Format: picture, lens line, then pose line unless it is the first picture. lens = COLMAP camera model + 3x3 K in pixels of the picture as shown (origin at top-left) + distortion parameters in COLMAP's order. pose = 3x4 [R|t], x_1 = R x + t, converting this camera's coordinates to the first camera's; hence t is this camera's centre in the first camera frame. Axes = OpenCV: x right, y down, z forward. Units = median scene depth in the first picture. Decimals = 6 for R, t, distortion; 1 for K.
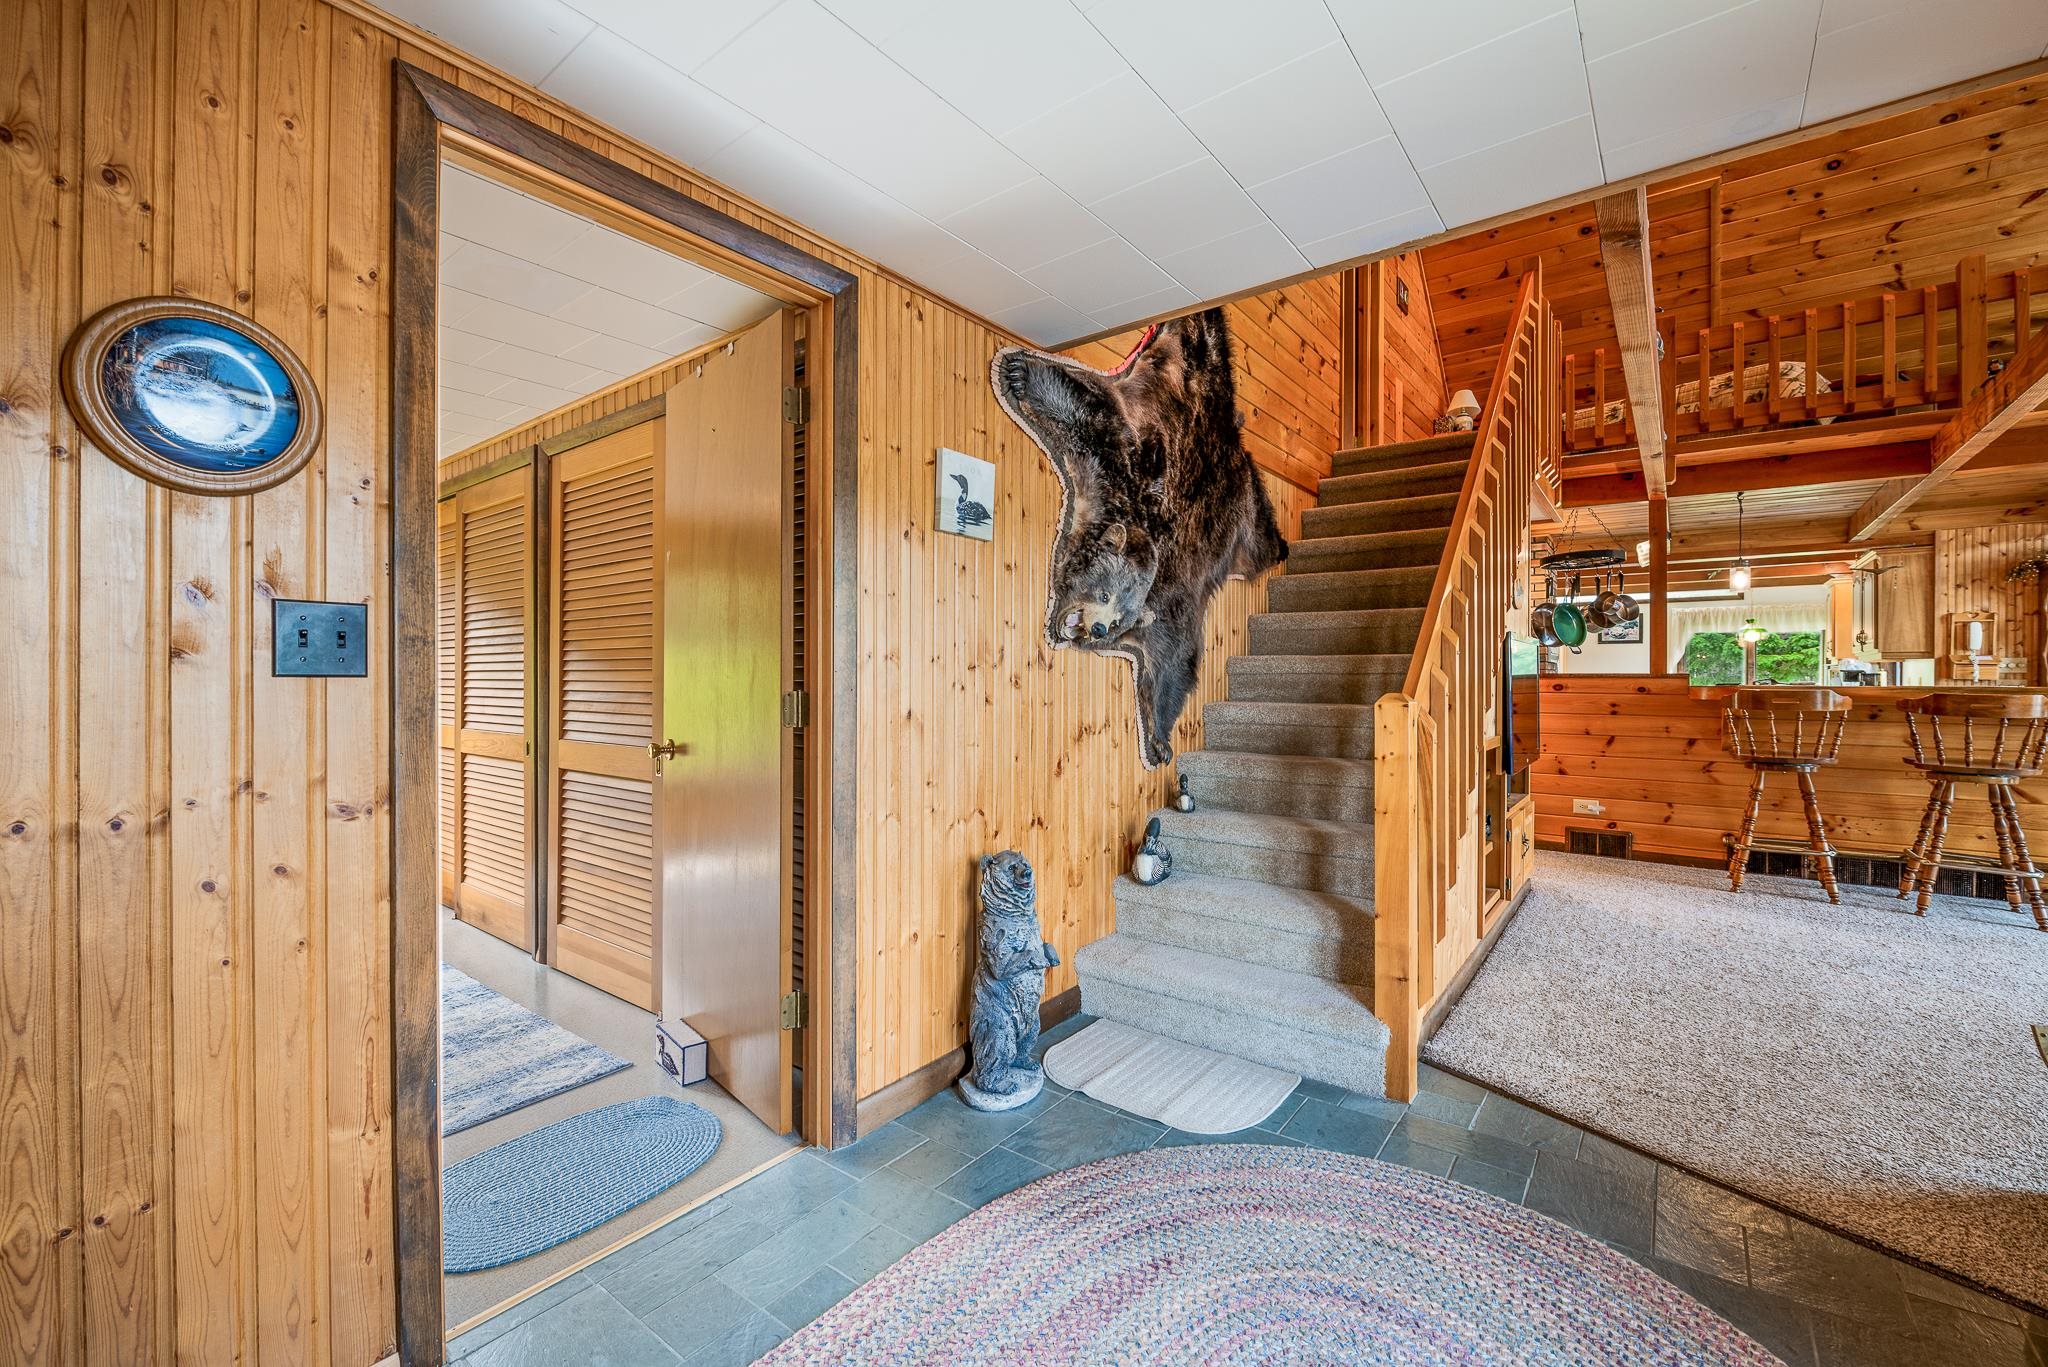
lens RADIAL K [[854.5, 0, 1022.0], [0, 854.5, 684.1], [0, 0, 1]] dist [-0.009328, -0.000054]
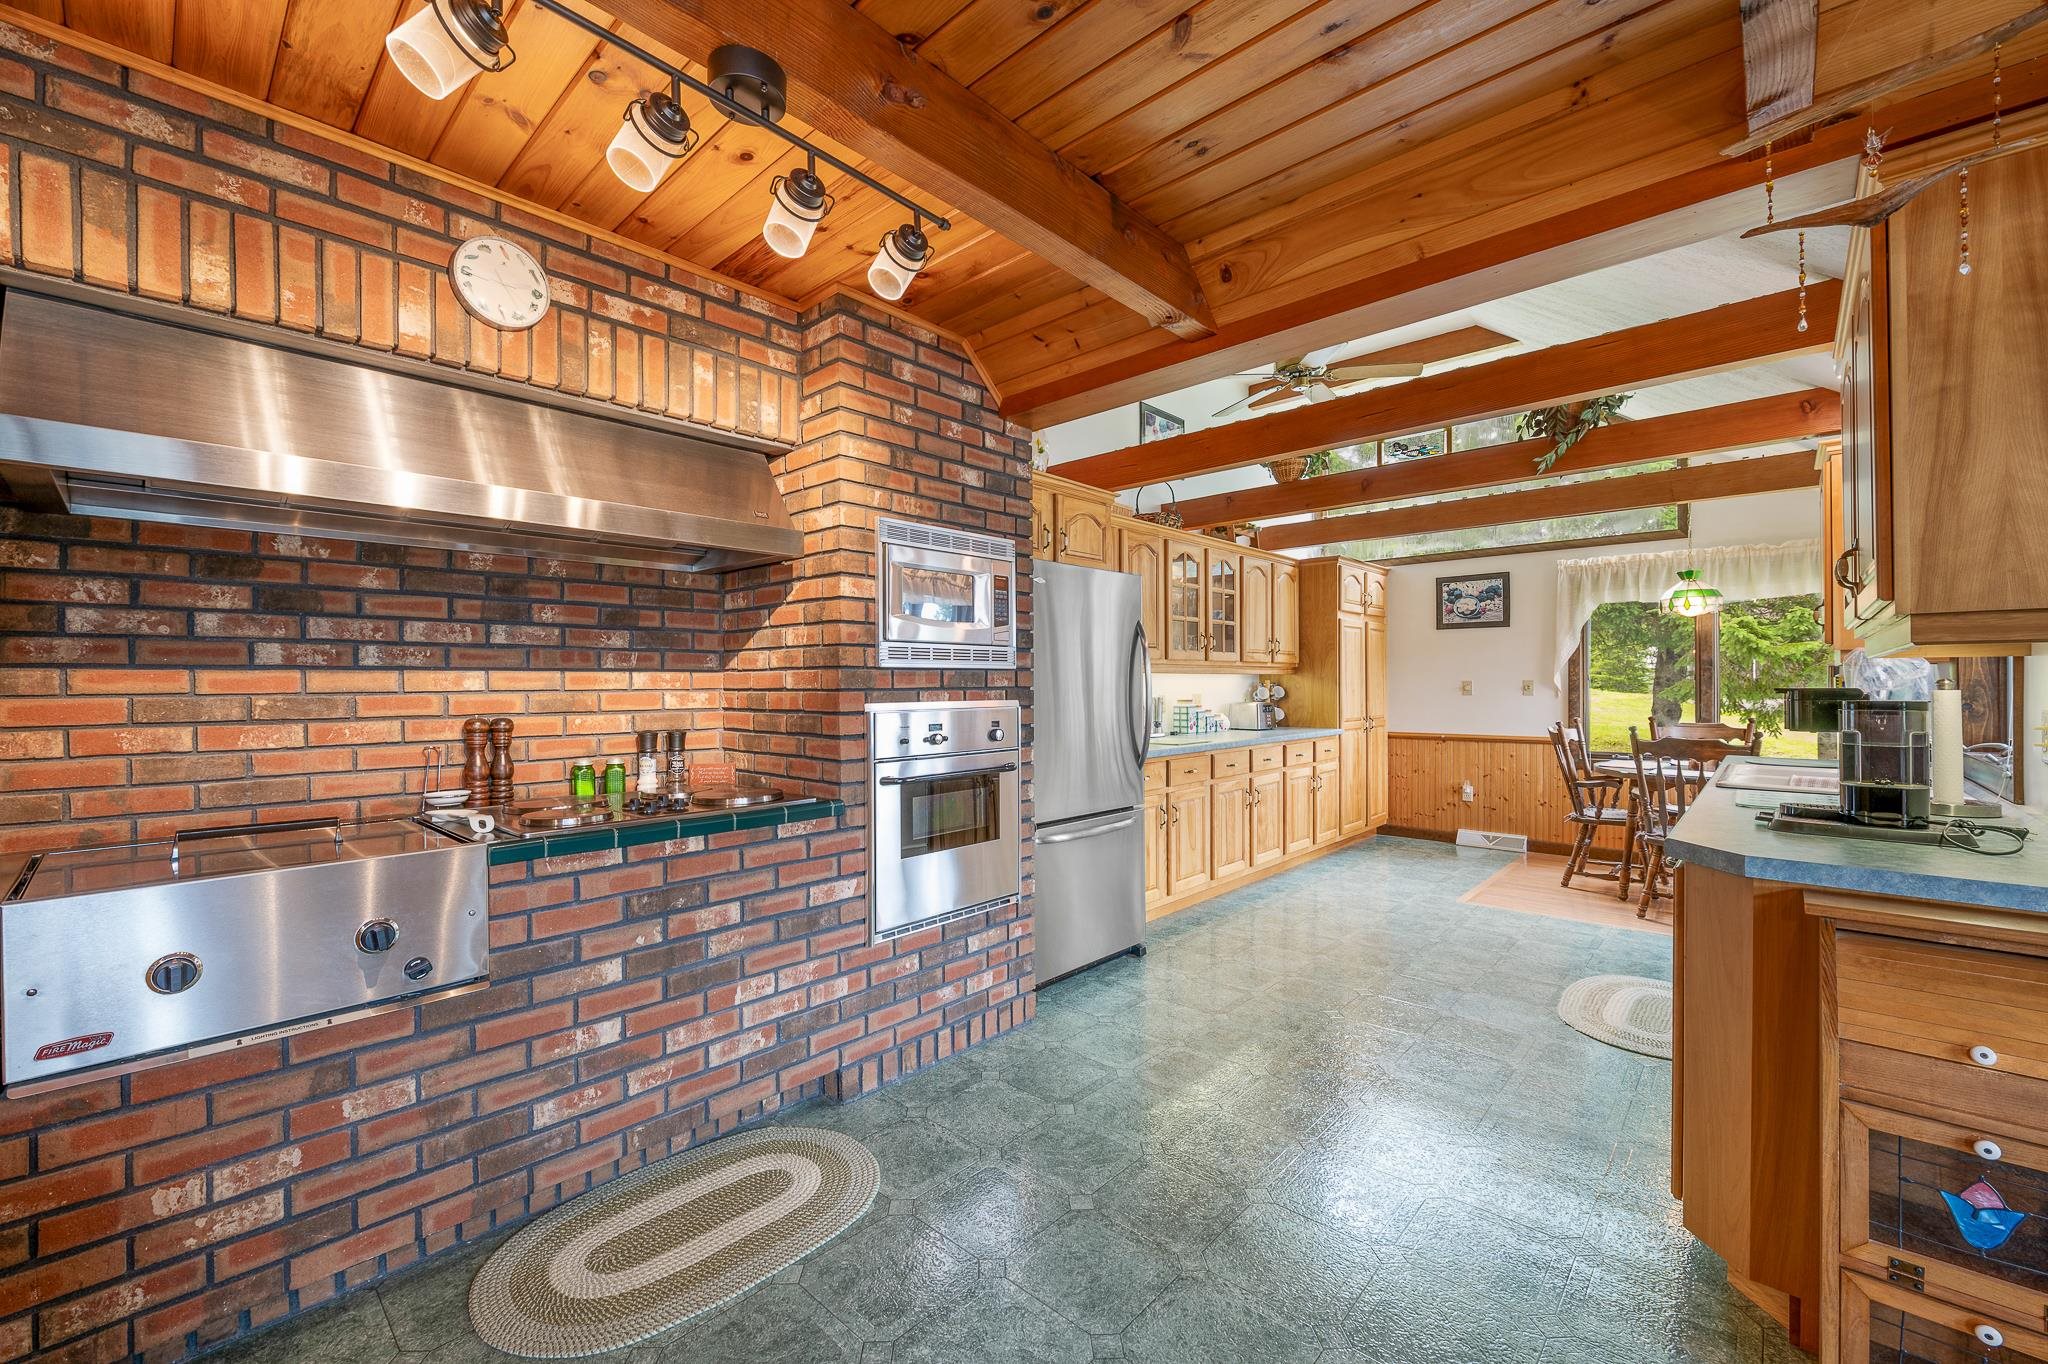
lens RADIAL K [[824.9, 0, 1021.3], [0, 824.9, 682.3], [0, 0, 1]] dist [-0.007334, -0.000583]
pose [[0.996071, -0.009301, -0.088067, 0.852142], [0.008882, 0.999947, -0.005142, -0.021683], [0.088110, 0.004339, 0.996101, 0.813333]]
